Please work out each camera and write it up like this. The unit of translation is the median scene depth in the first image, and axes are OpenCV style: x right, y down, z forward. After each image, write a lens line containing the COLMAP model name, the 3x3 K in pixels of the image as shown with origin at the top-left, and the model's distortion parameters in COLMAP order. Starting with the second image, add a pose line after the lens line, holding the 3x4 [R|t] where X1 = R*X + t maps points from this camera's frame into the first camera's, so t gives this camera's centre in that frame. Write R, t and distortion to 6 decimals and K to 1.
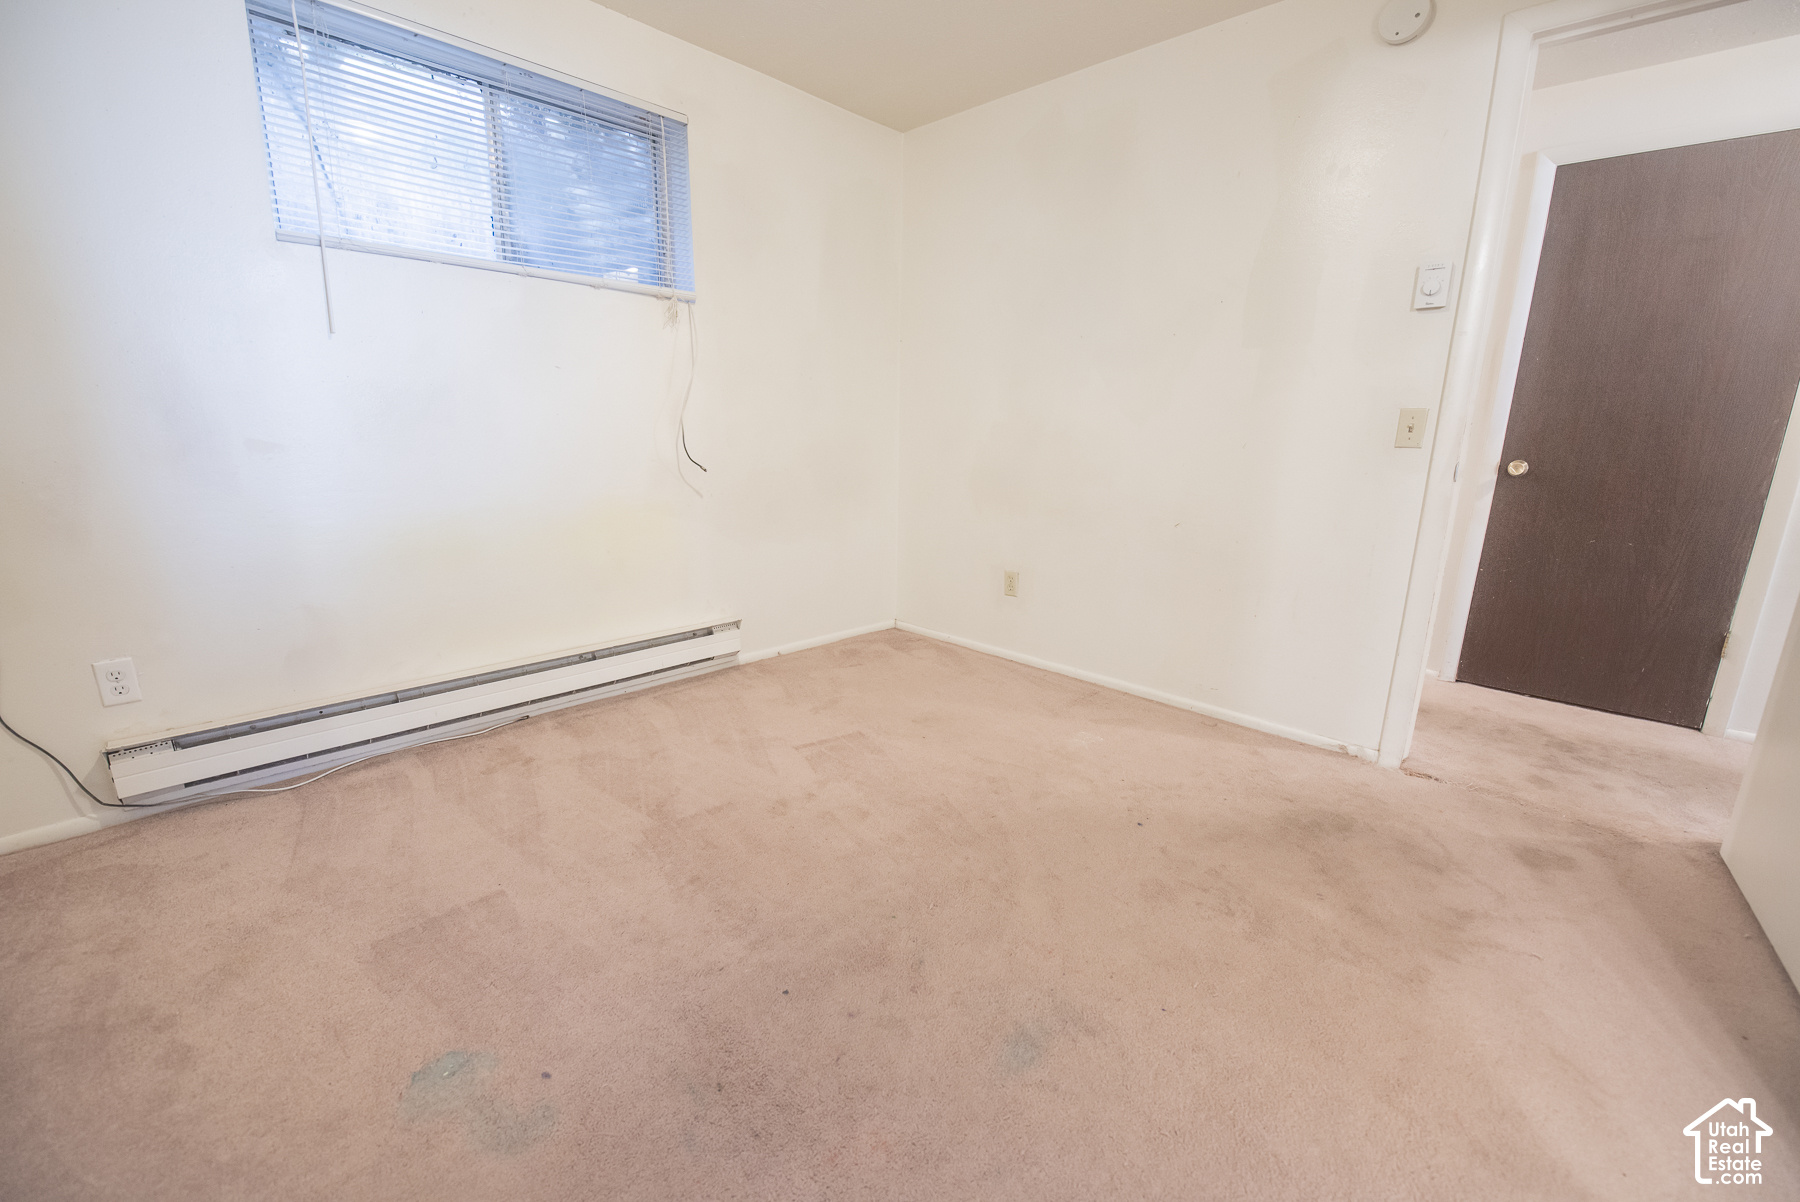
lens RADIAL K [[716.2, 0, 904.4], [0, 716.2, 603.4], [0, 0, 1]] dist [-0.018411, -0.000804]
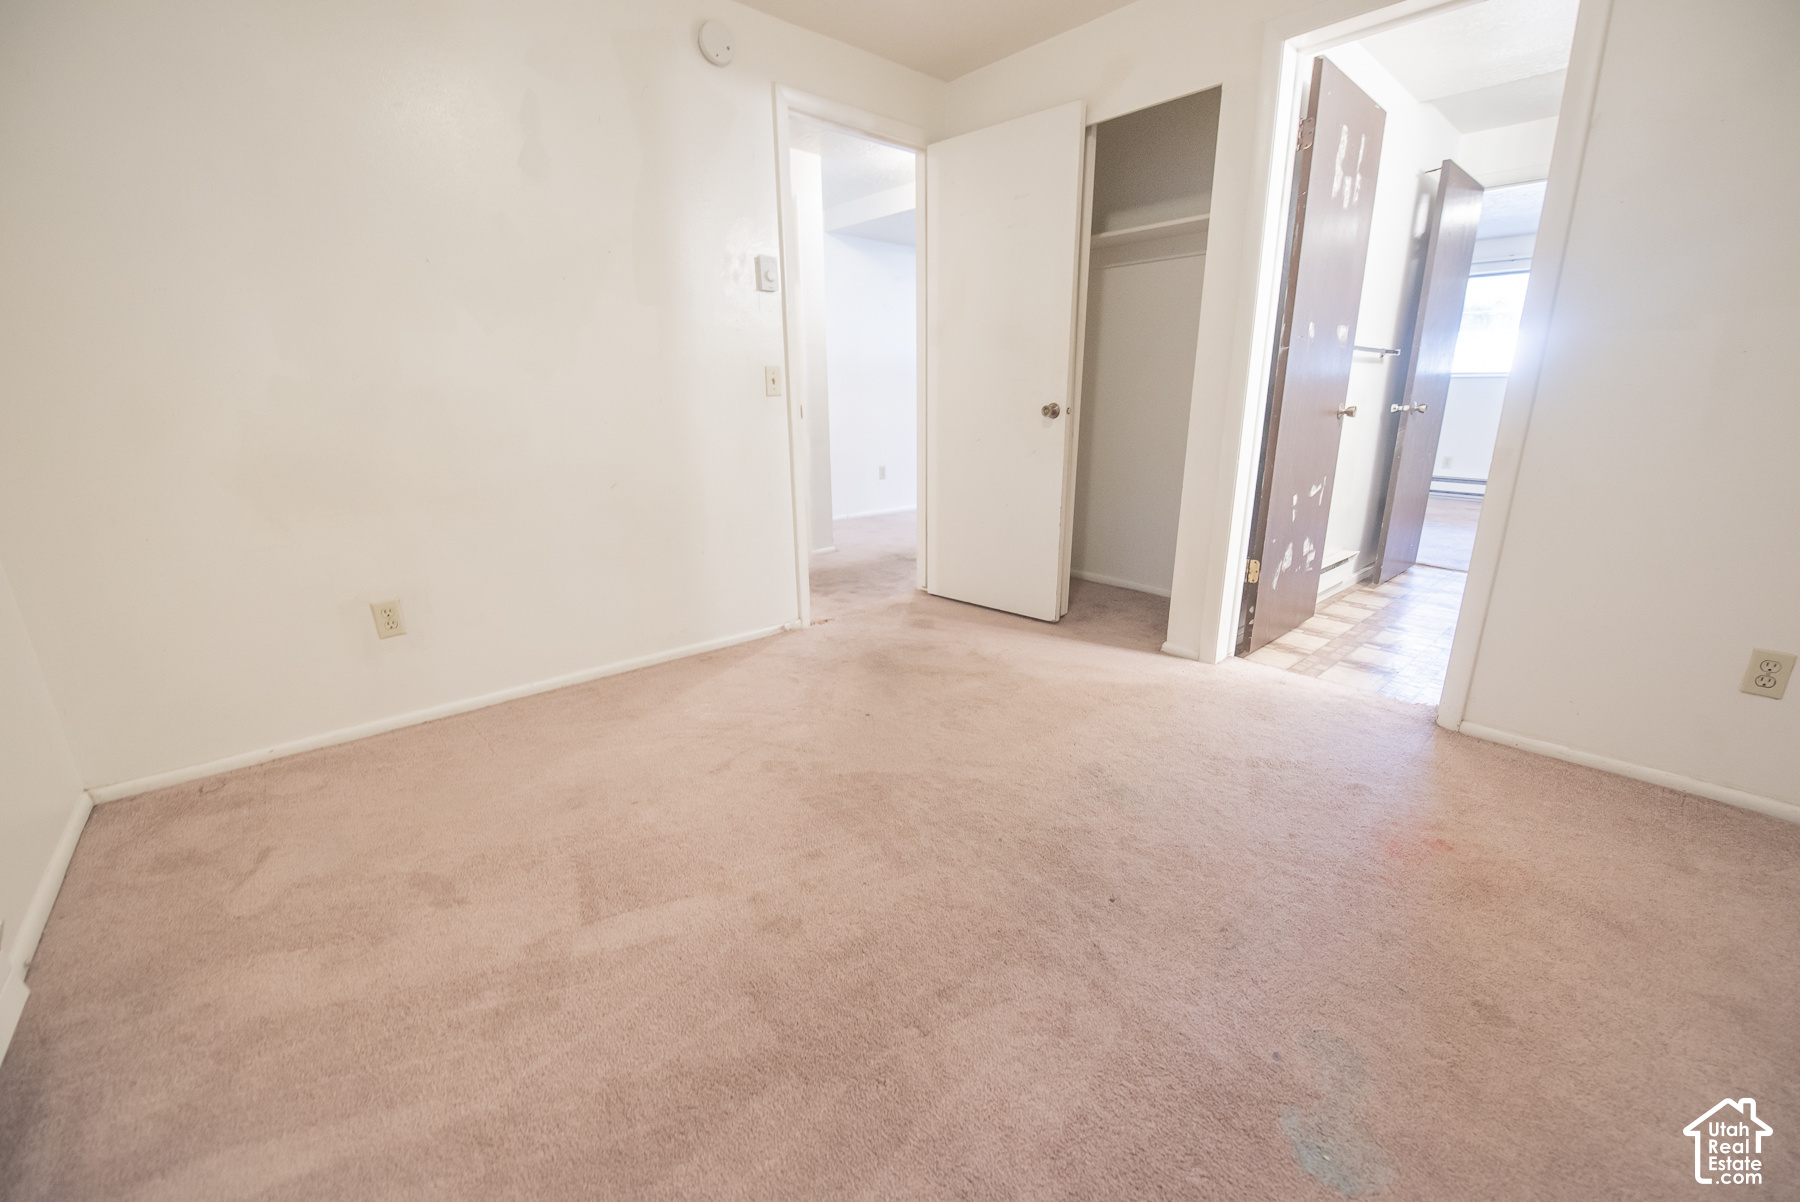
lens RADIAL K [[709.9, 0, 905.7], [0, 709.9, 599.3], [0, 0, 1]] dist [-0.020539, -0.000421]
pose [[0.073949, -0.294713, 0.952720, -0.606643], [0.238775, 0.932781, 0.270011, -0.147861], [-0.968255, 0.207519, 0.139349, 0.582063]]
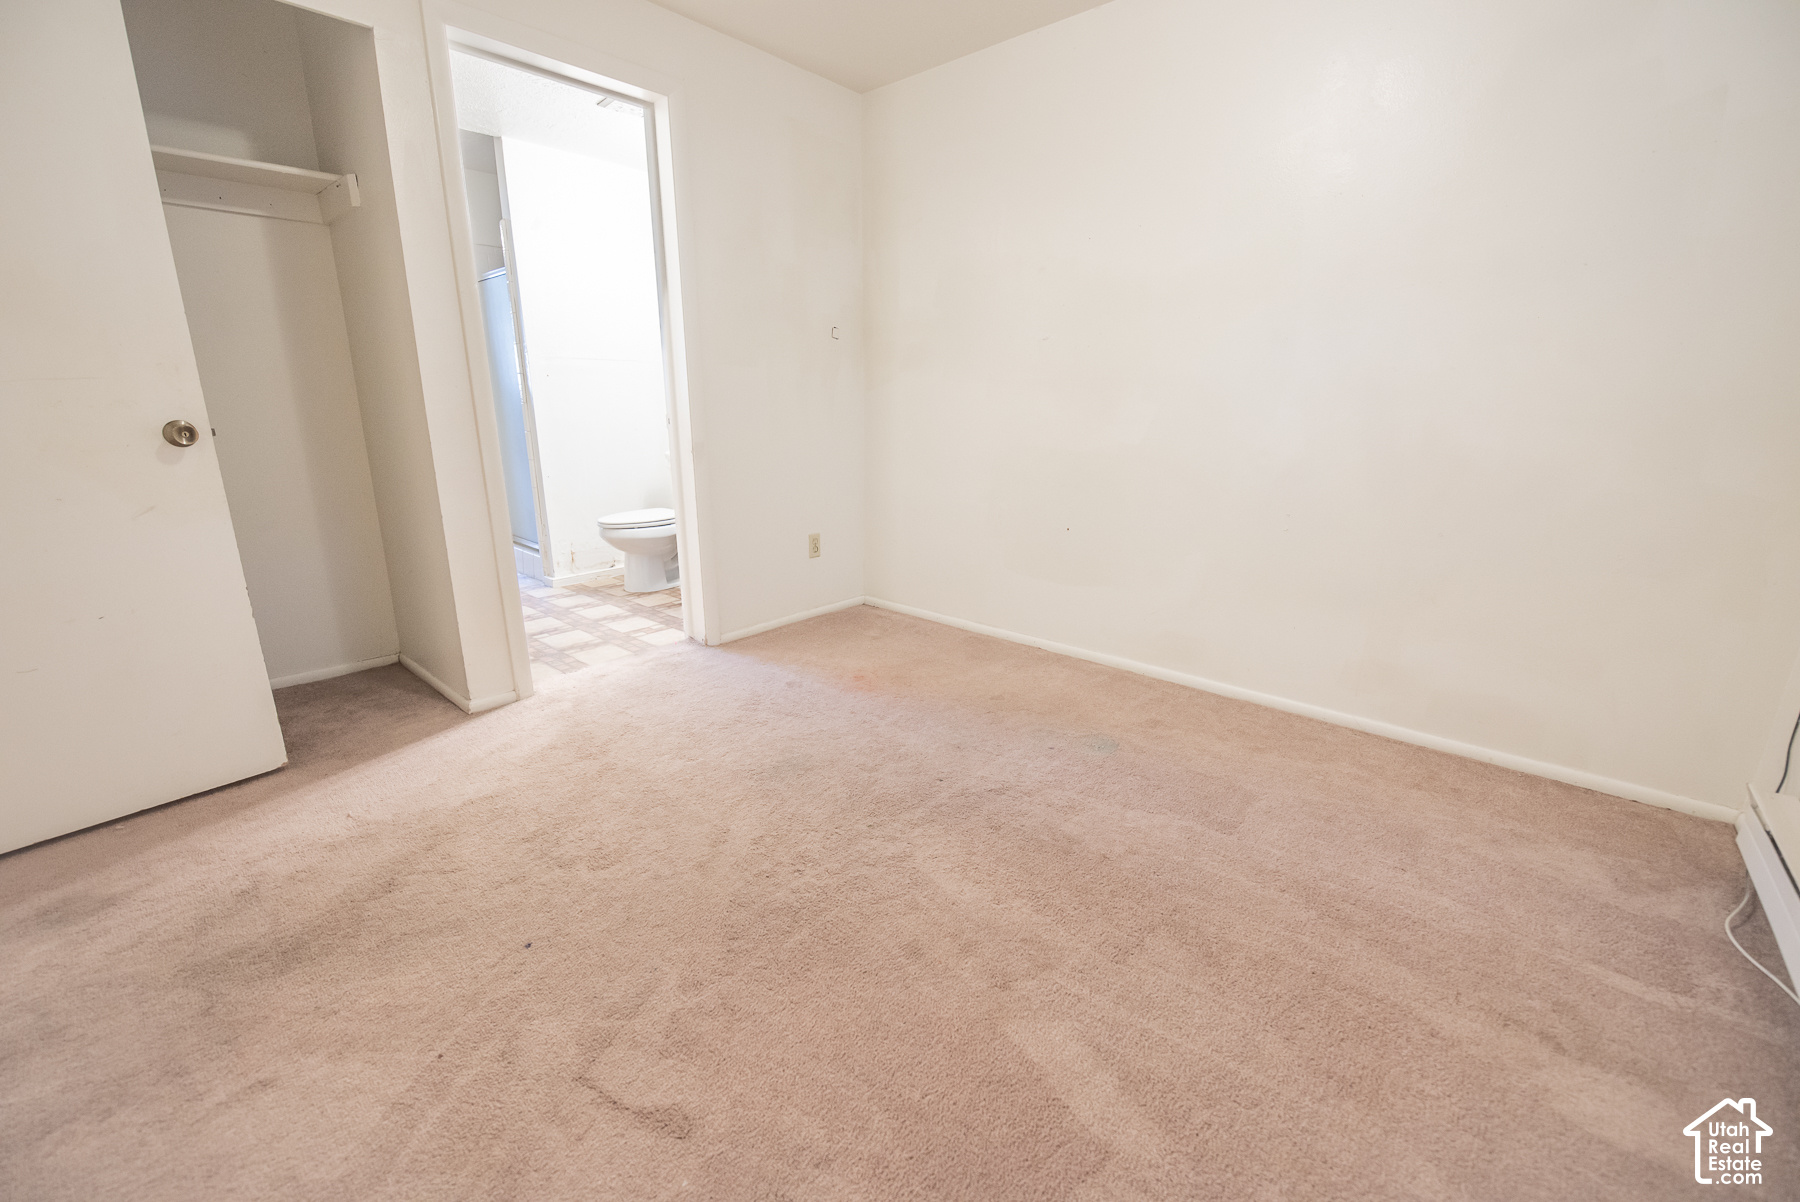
lens RADIAL K [[729.8, 0, 900.0], [0, 729.8, 601.0], [0, 0, 1]] dist [-0.018738, -0.000175]
pose [[-0.998944, -0.015054, -0.043400, -0.005222], [-0.033951, 0.878371, 0.476772, -0.281977], [0.030944, 0.477742, -0.877955, 1.186283]]
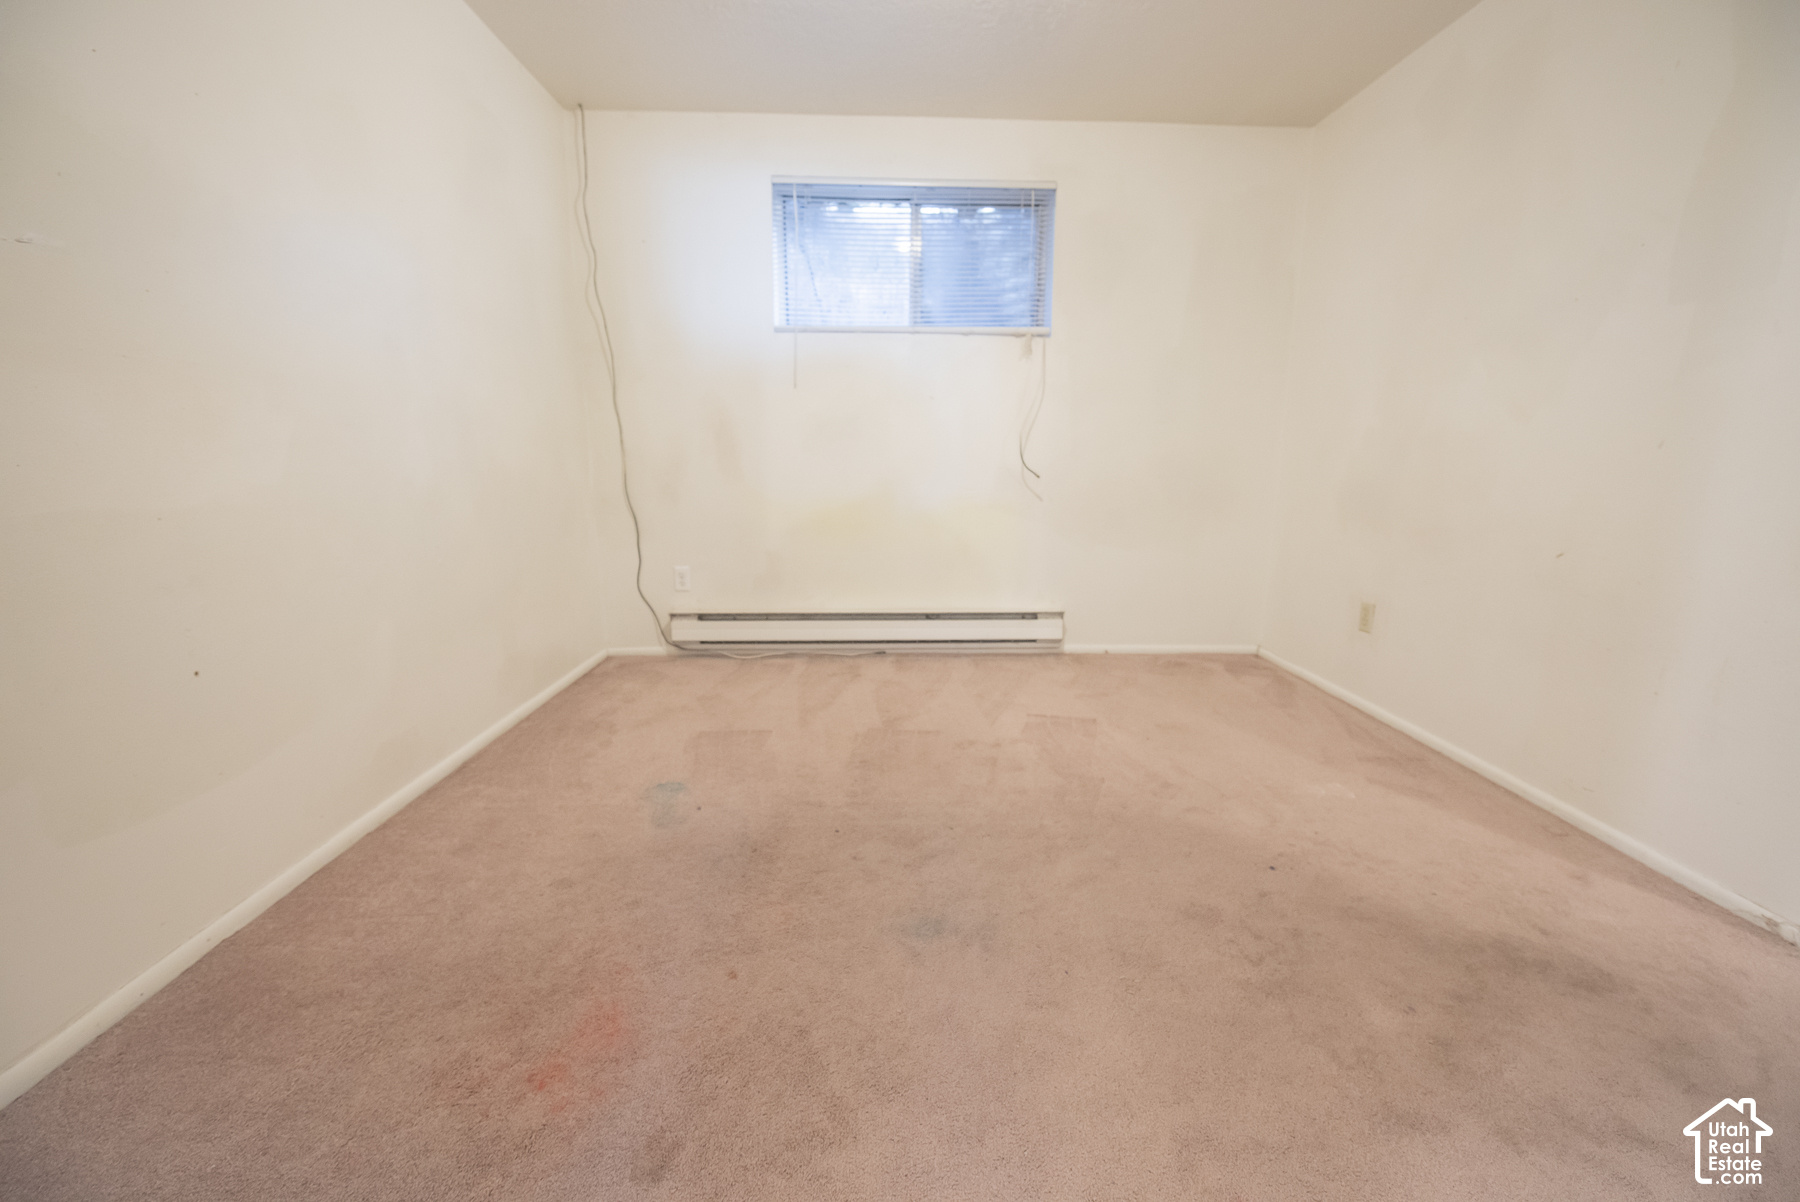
lens RADIAL K [[709.9, 0, 905.7], [0, 709.9, 599.3], [0, 0, 1]] dist [-0.020539, -0.000421]
pose [[0.716058, 0.123918, -0.686954, 0.448111], [-0.156279, 0.987595, 0.015250, 0.032708], [0.680322, 0.096436, 0.726541, 0.027024]]
